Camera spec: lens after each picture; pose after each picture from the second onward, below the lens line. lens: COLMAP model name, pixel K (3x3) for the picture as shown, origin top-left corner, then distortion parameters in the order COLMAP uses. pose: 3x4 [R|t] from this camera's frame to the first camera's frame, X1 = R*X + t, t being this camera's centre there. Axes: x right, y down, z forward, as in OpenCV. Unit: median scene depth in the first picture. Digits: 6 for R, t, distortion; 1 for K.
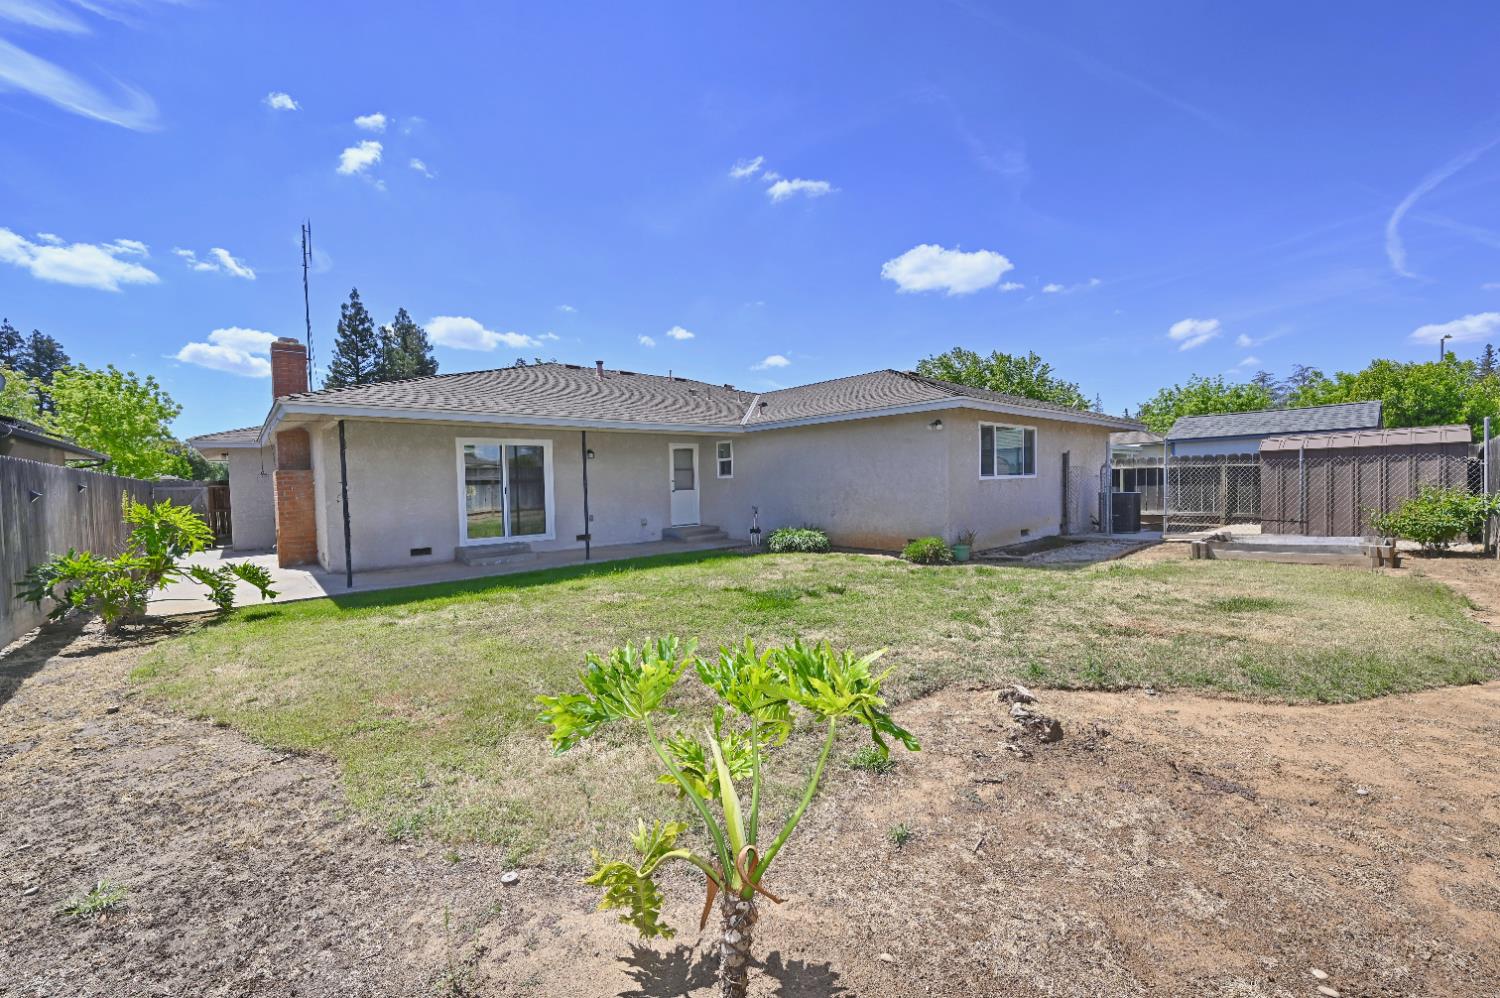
lens RADIAL K [[593.1, 0, 748.9], [0, 593.1, 501.6], [0, 0, 1]] dist [-0.009465, 0.000106]
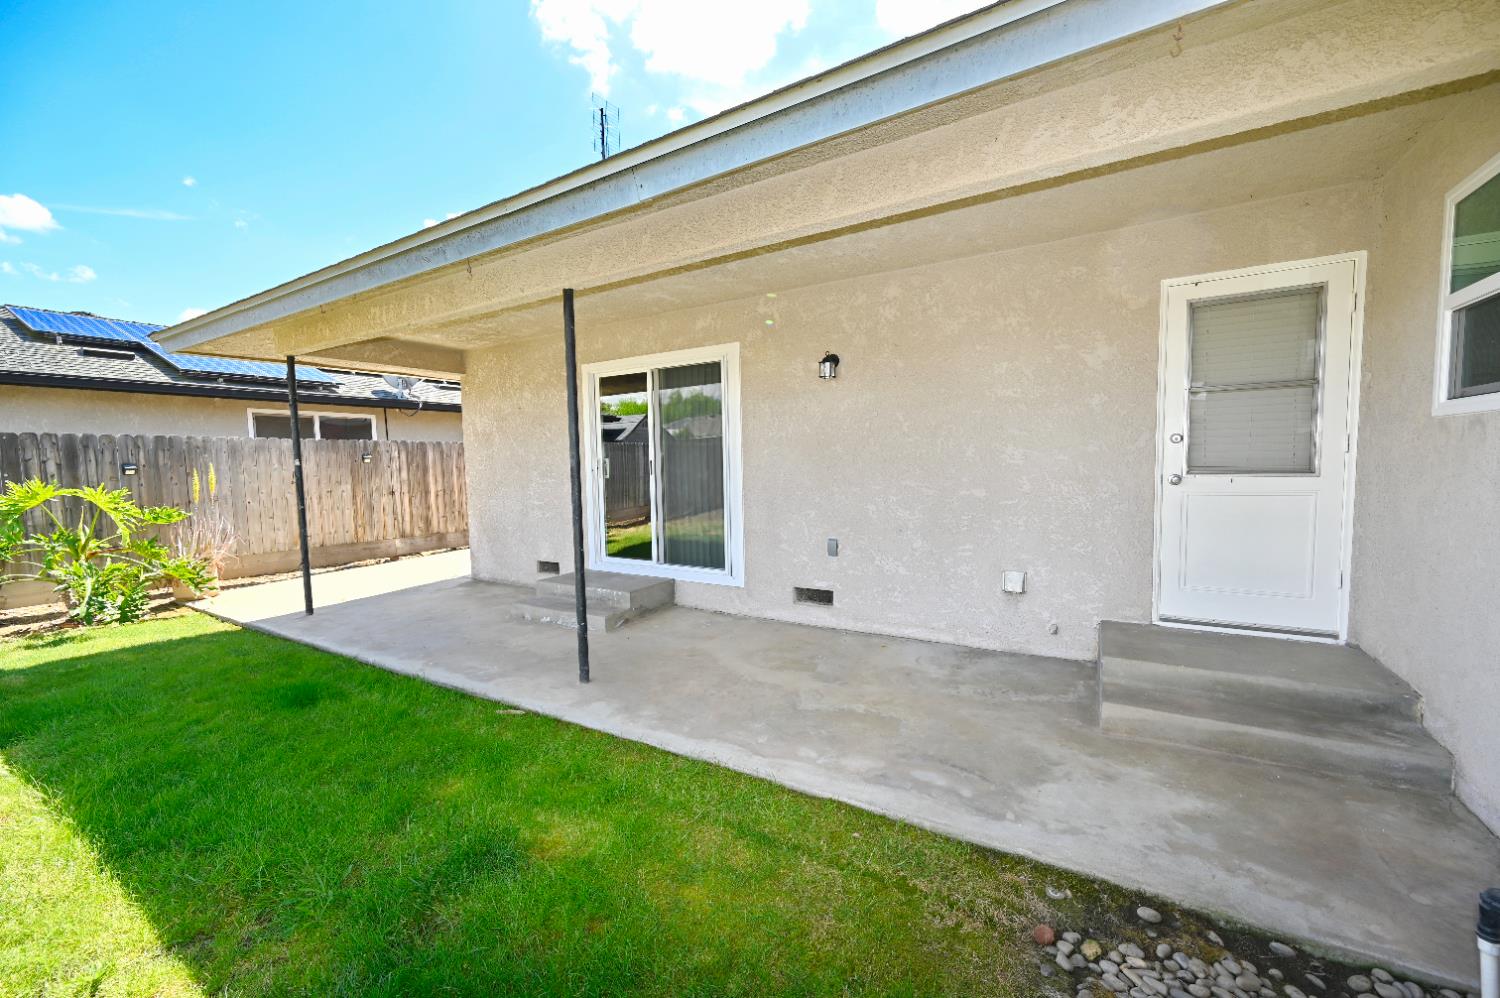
lens RADIAL K [[593.1, 0, 748.9], [0, 593.1, 501.6], [0, 0, 1]] dist [-0.009465, 0.000106]
pose [[0.296614, 0.081614, -0.951504, 0.062596], [-0.017877, 0.996642, 0.079913, -0.029242], [0.954830, -0.006693, 0.297077, 0.897676]]
